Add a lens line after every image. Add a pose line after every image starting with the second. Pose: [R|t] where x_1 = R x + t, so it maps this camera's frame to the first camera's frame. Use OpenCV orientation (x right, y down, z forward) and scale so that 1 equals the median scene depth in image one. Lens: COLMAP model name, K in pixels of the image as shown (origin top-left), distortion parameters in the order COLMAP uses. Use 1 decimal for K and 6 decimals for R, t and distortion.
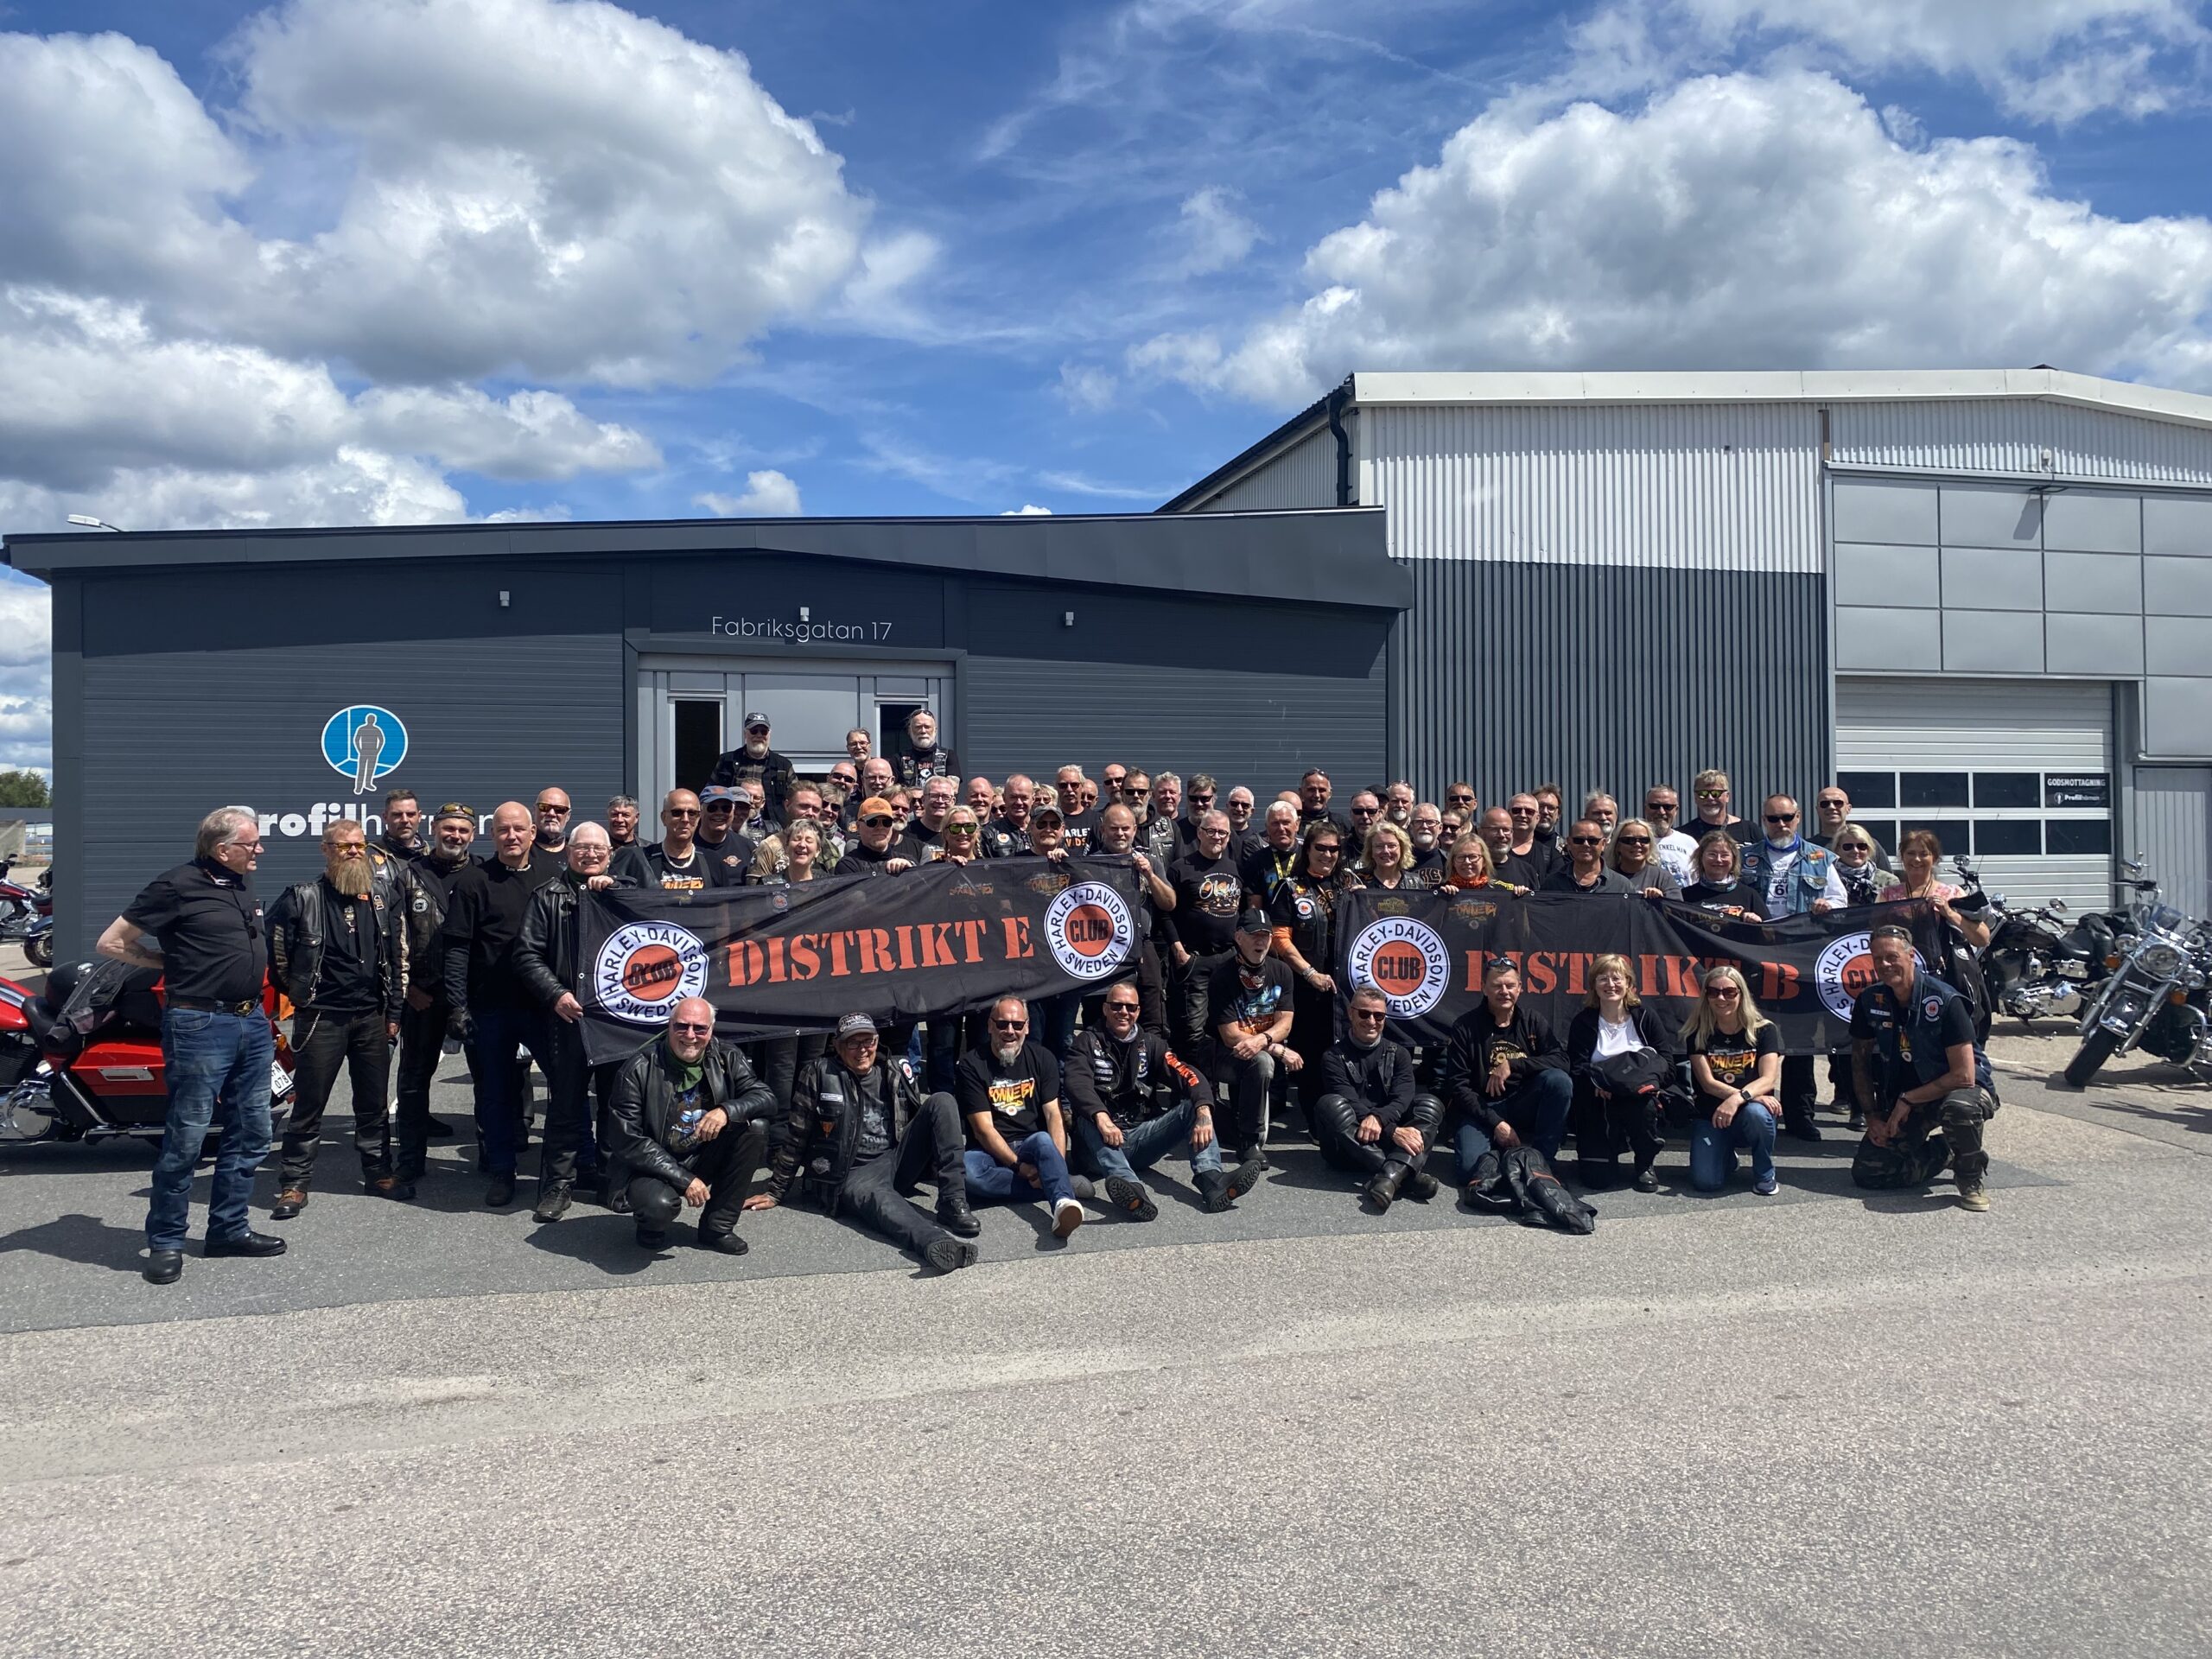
lens RADIAL K [[1683.2, 0, 1113.2], [0, 1683.2, 828.7], [0, 0, 1]] dist [0.027417, -0.022766]
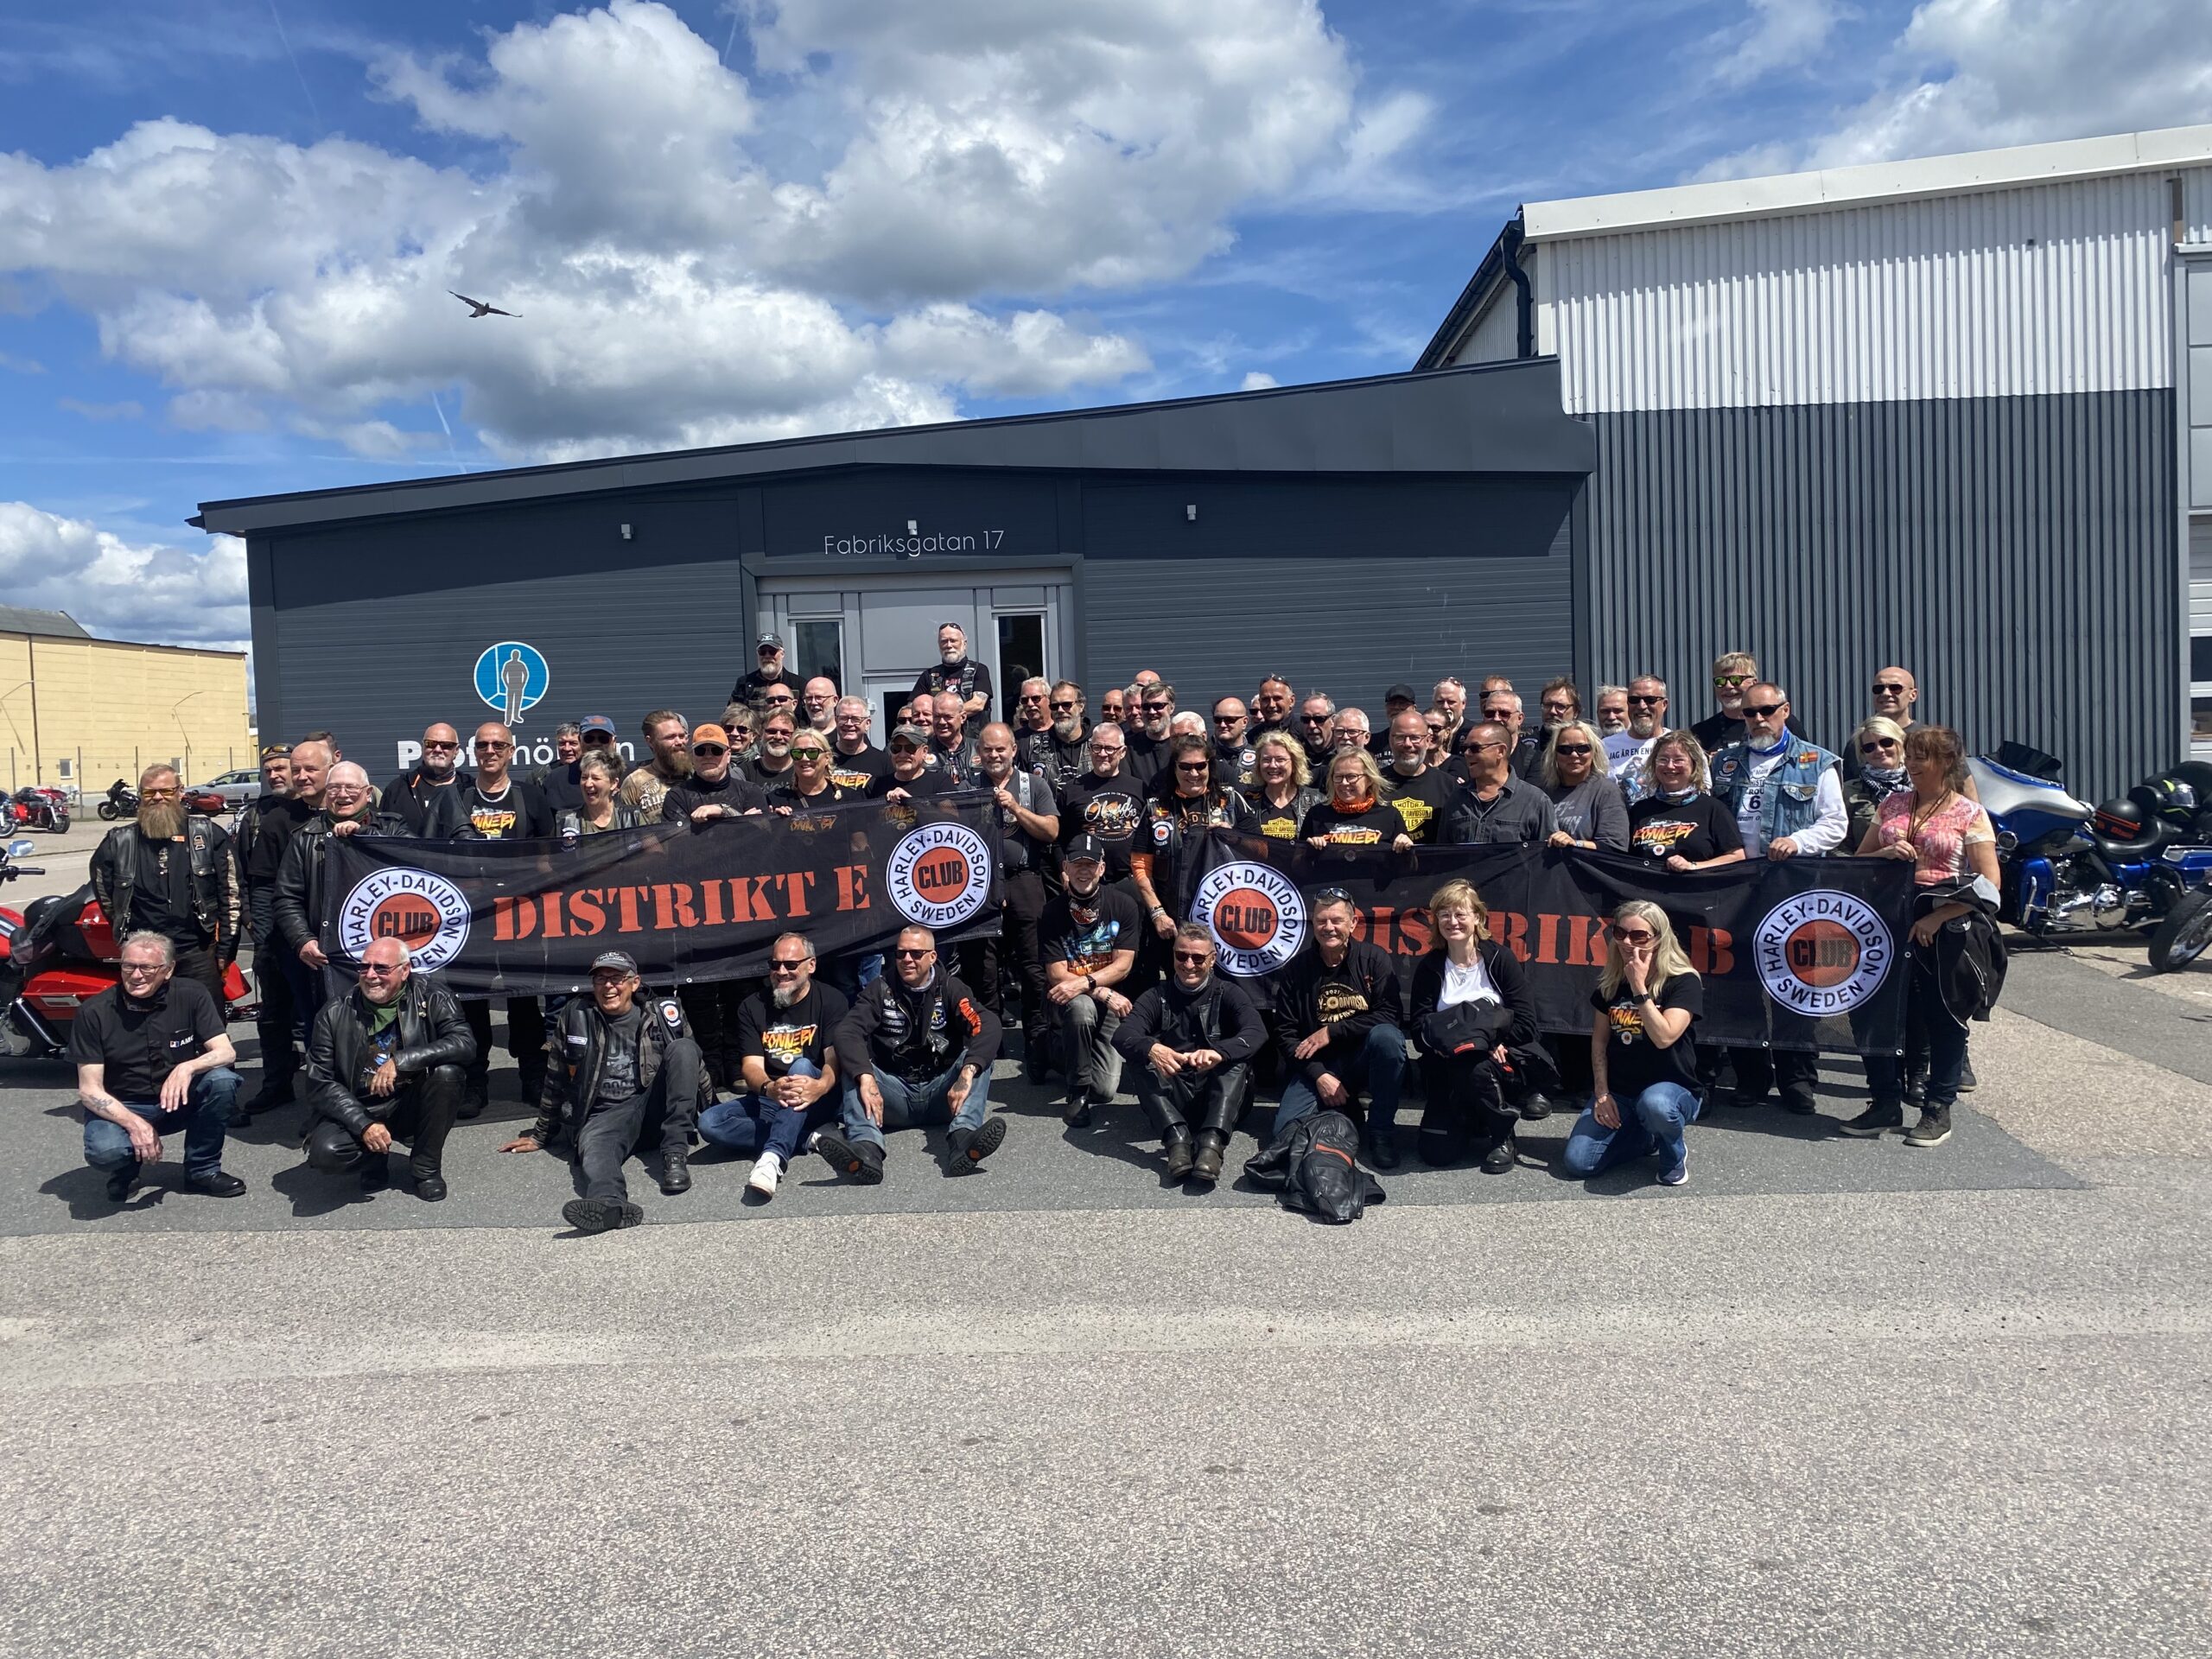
lens RADIAL K [[1683.2, 0, 1096.6], [0, 1683.2, 826.0], [0, 0, 1]] dist [0.027417, -0.022766]
pose [[0.954564, -0.013305, -0.297708, 0.371558], [0.030490, 0.998121, 0.053154, -0.005240], [0.296441, -0.059816, 0.953176, 0.158515]]
